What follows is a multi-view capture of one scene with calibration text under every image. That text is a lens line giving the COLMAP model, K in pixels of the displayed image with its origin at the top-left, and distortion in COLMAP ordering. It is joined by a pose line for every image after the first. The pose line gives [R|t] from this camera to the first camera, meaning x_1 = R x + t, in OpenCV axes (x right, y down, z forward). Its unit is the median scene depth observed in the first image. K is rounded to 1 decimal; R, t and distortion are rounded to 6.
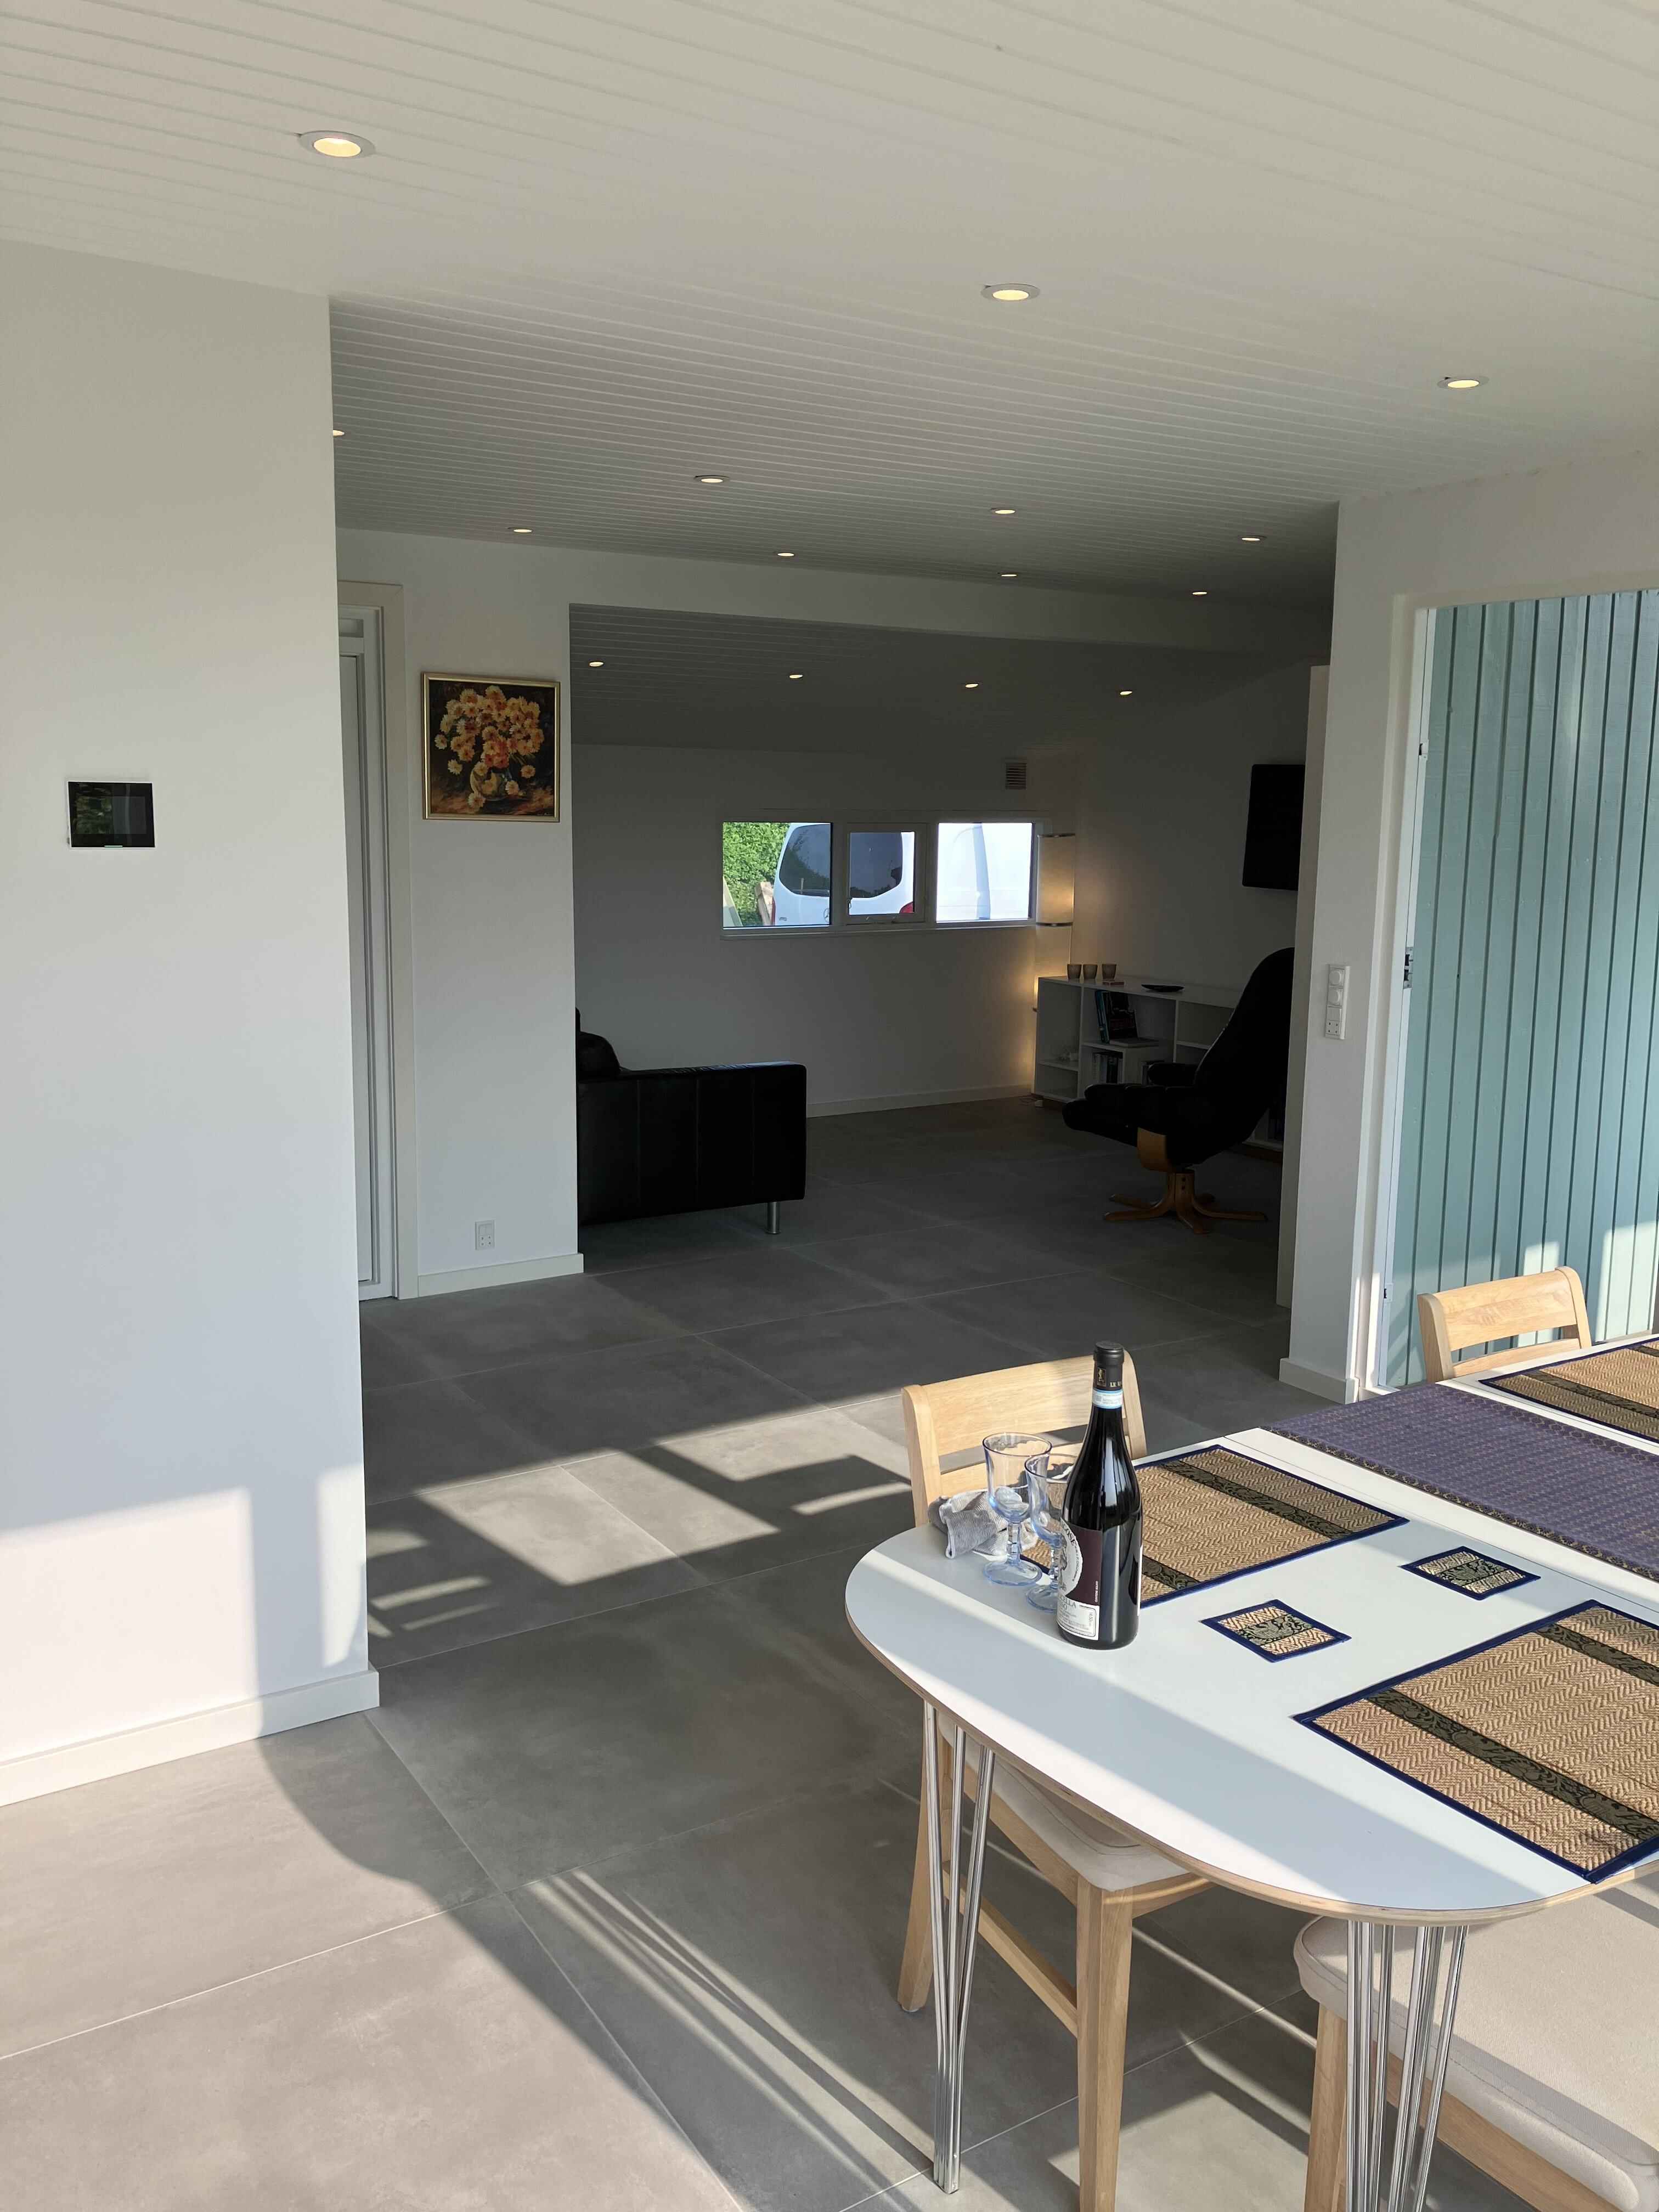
lens RADIAL K [[1813.1, 0, 838.3], [0, 1813.1, 1088.7], [0, 0, 1]] dist [0.018641, -0.009502]
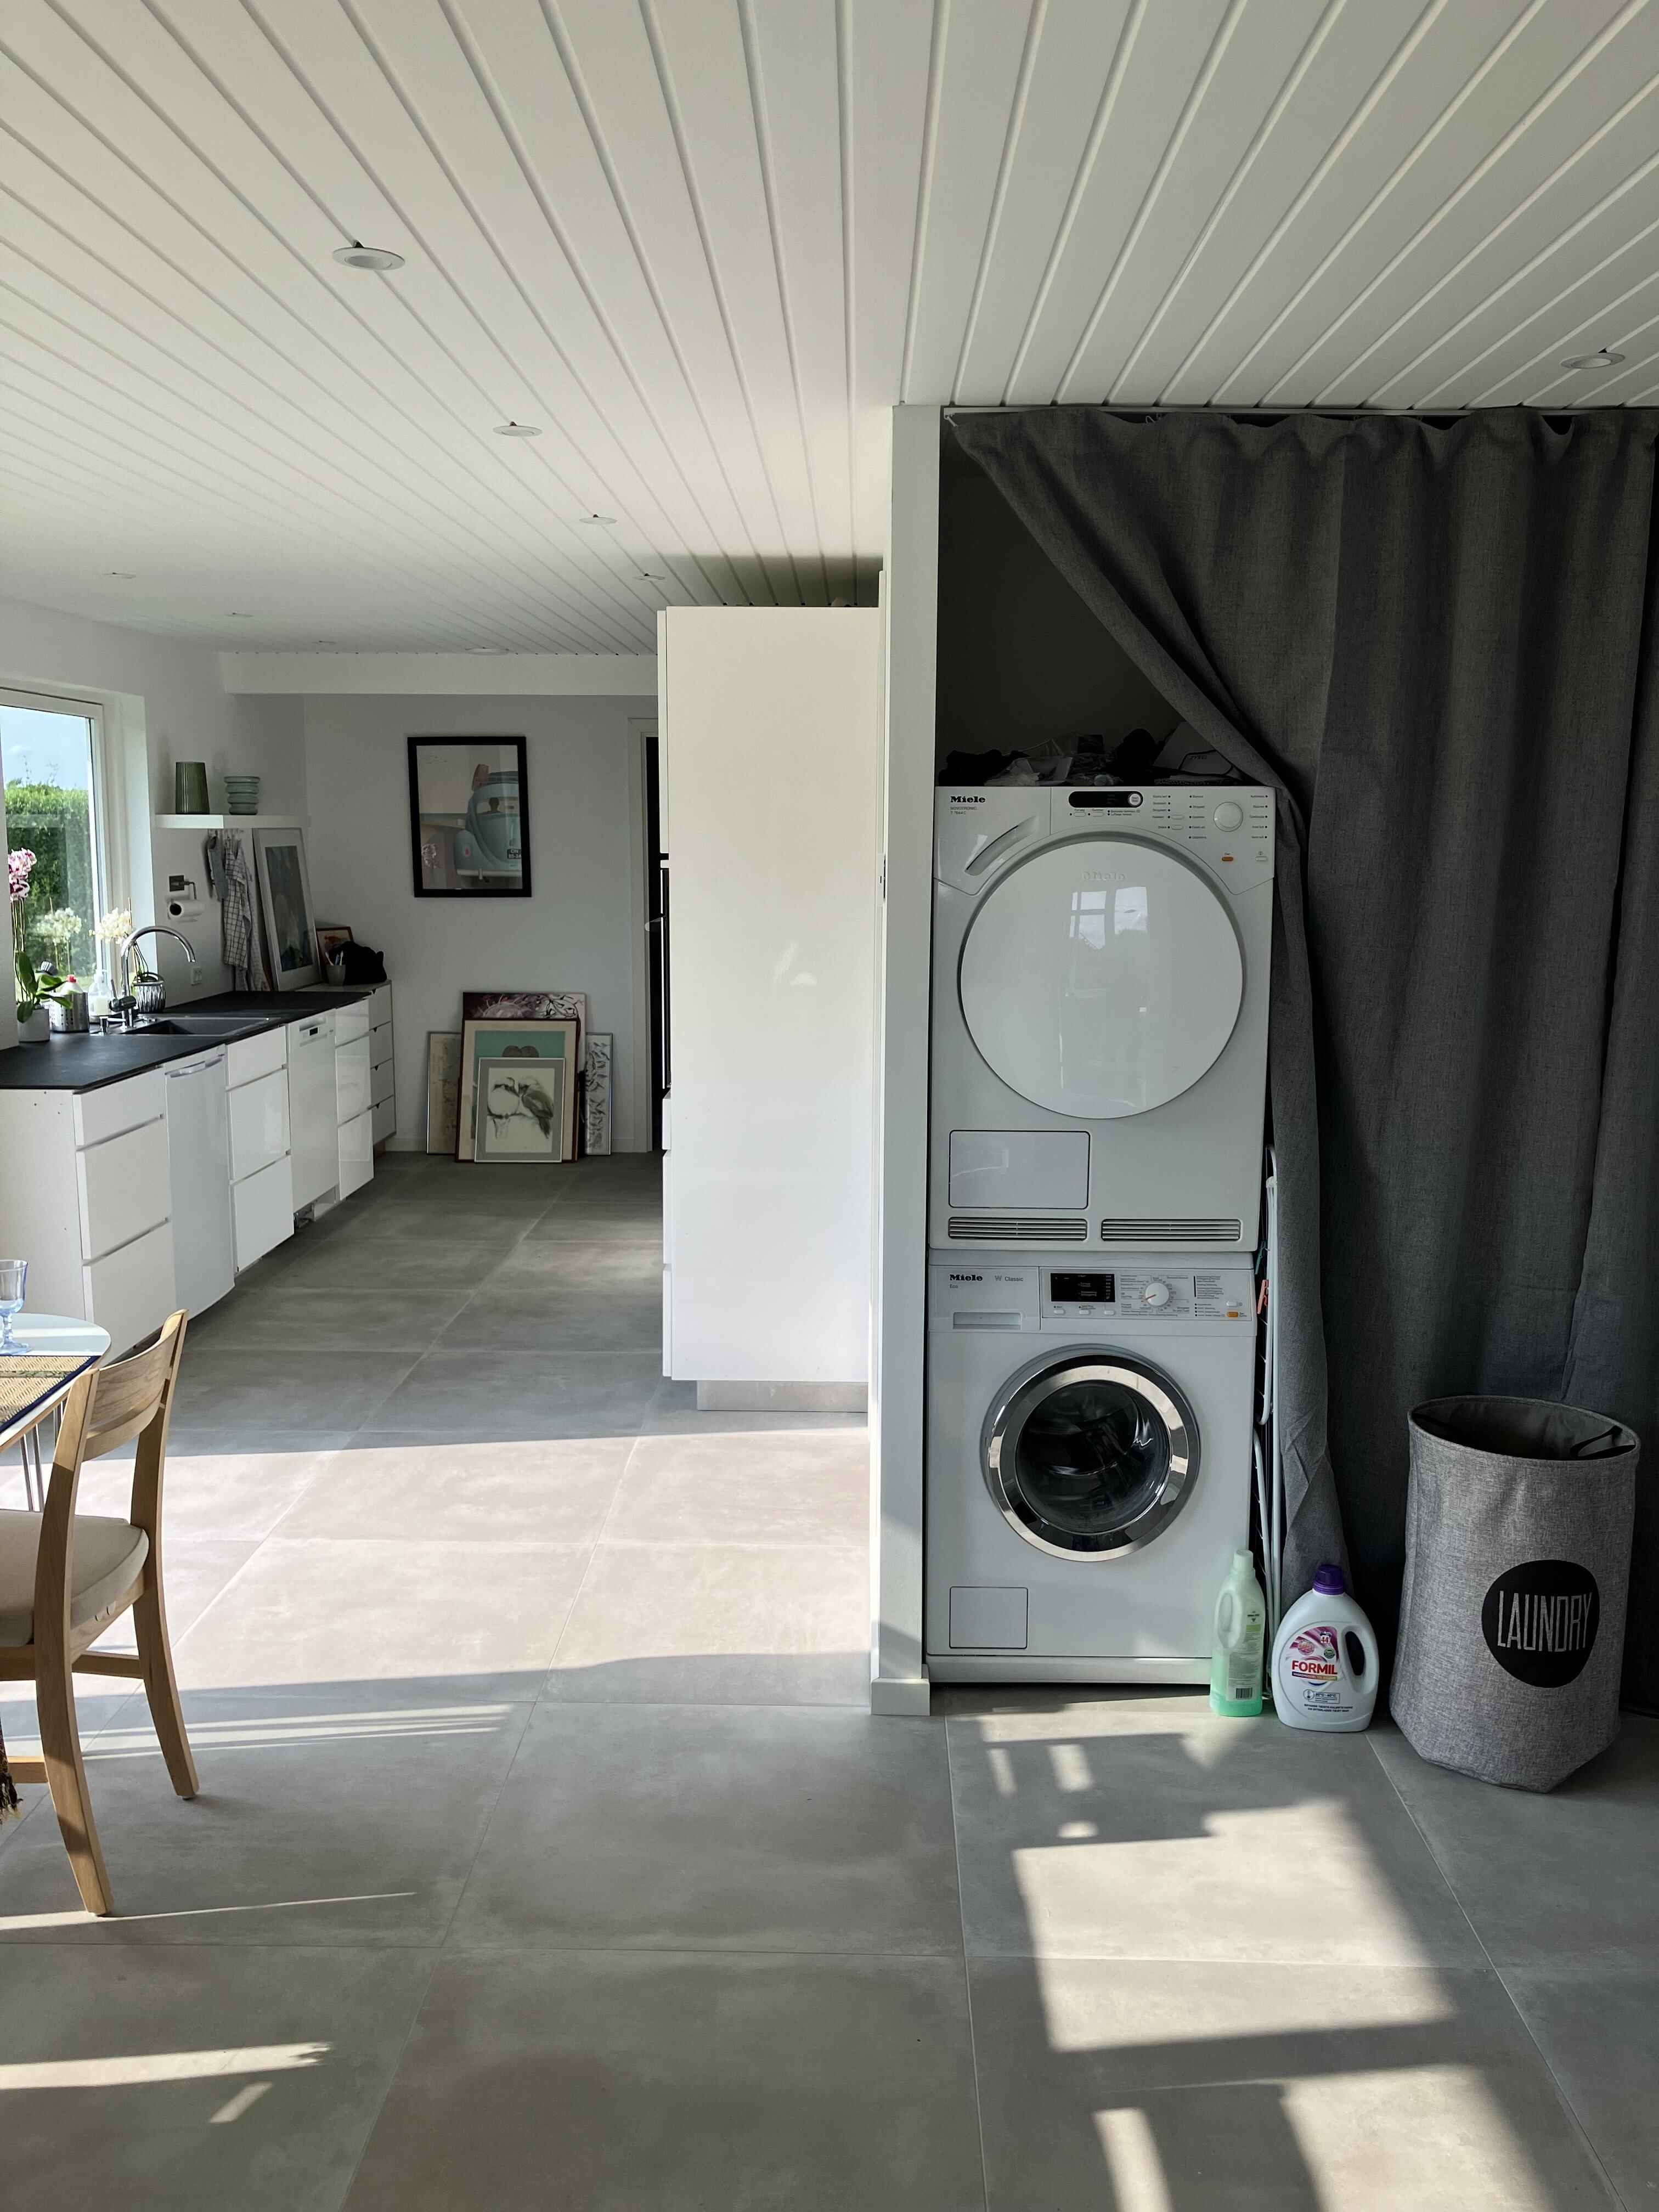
lens RADIAL K [[1813.1, 0, 842.0], [0, 1813.1, 1111.7], [0, 0, 1]] dist [0.018641, -0.009502]
pose [[-0.551907, 0.114945, -0.825945, 0.642712], [-0.140627, 0.963441, 0.228049, -0.259746], [0.821962, 0.242012, -0.515566, 1.560113]]
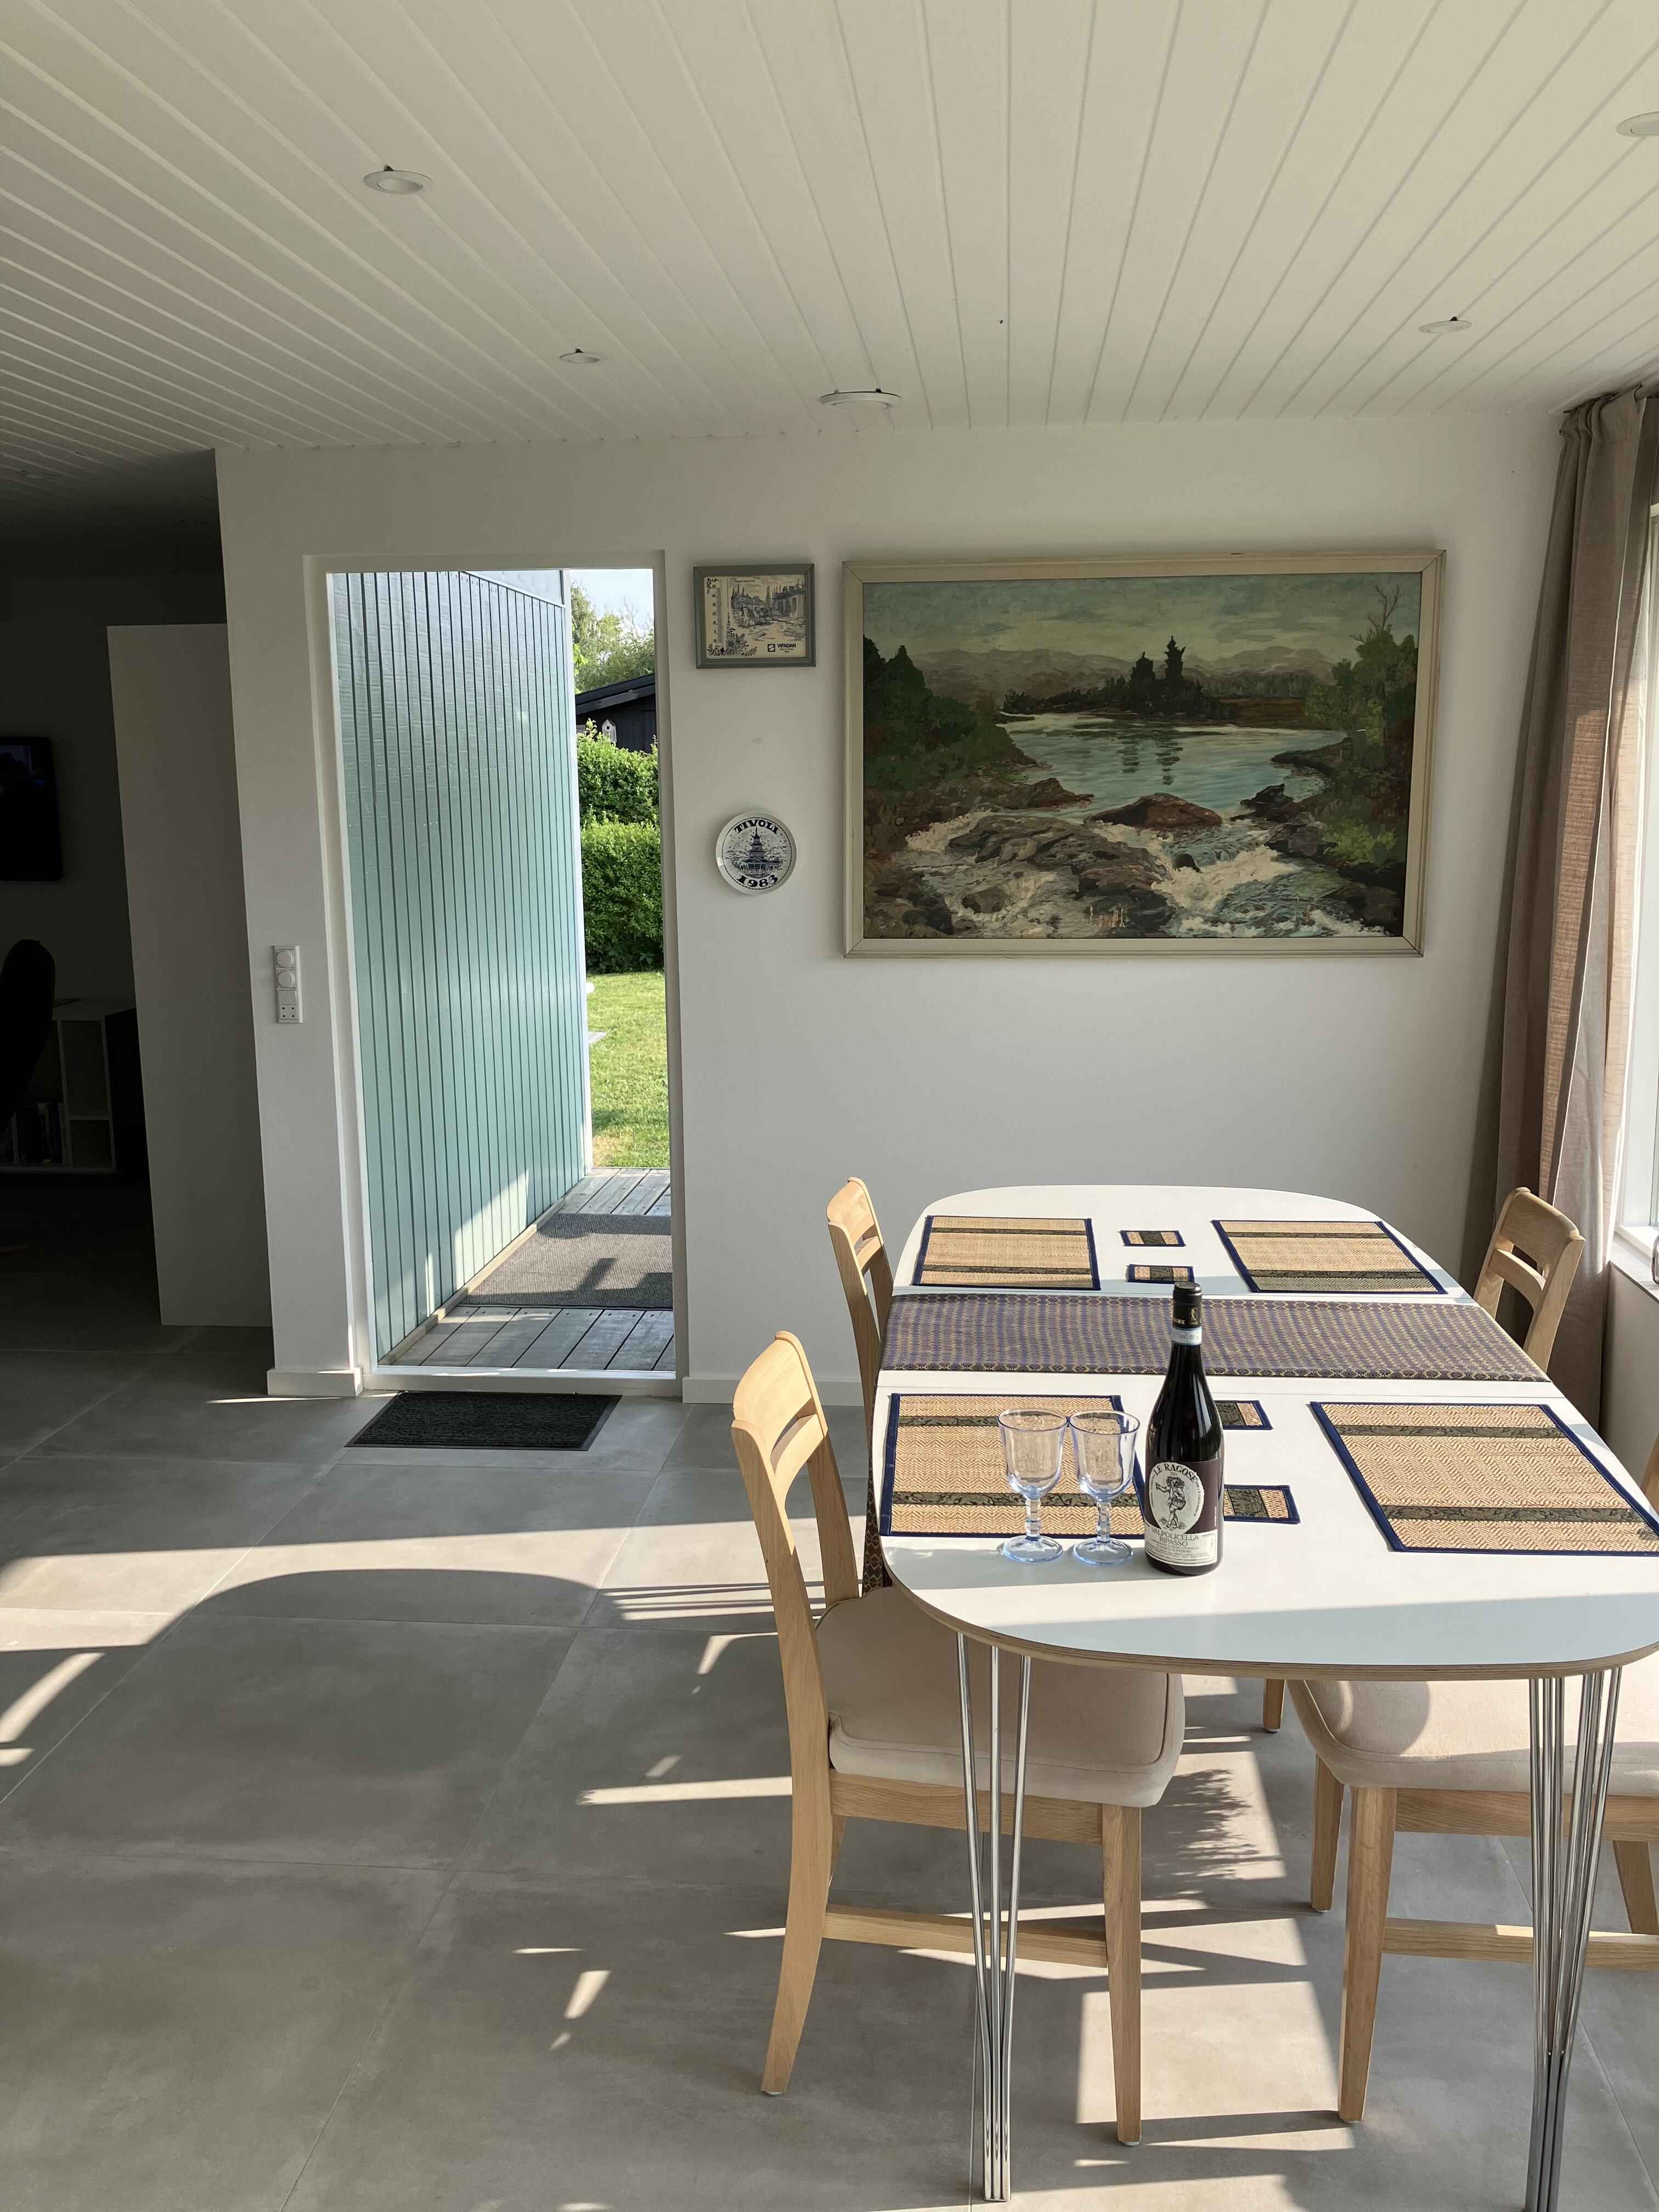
lens RADIAL K [[1813.1, 0, 838.6], [0, 1813.1, 1087.9], [0, 0, 1]] dist [0.018641, -0.009502]
pose [[0.619446, -0.157086, 0.769162, -0.462174], [0.144323, 0.985864, 0.085111, -0.054781], [-0.771659, 0.058286, 0.633360, 0.291944]]
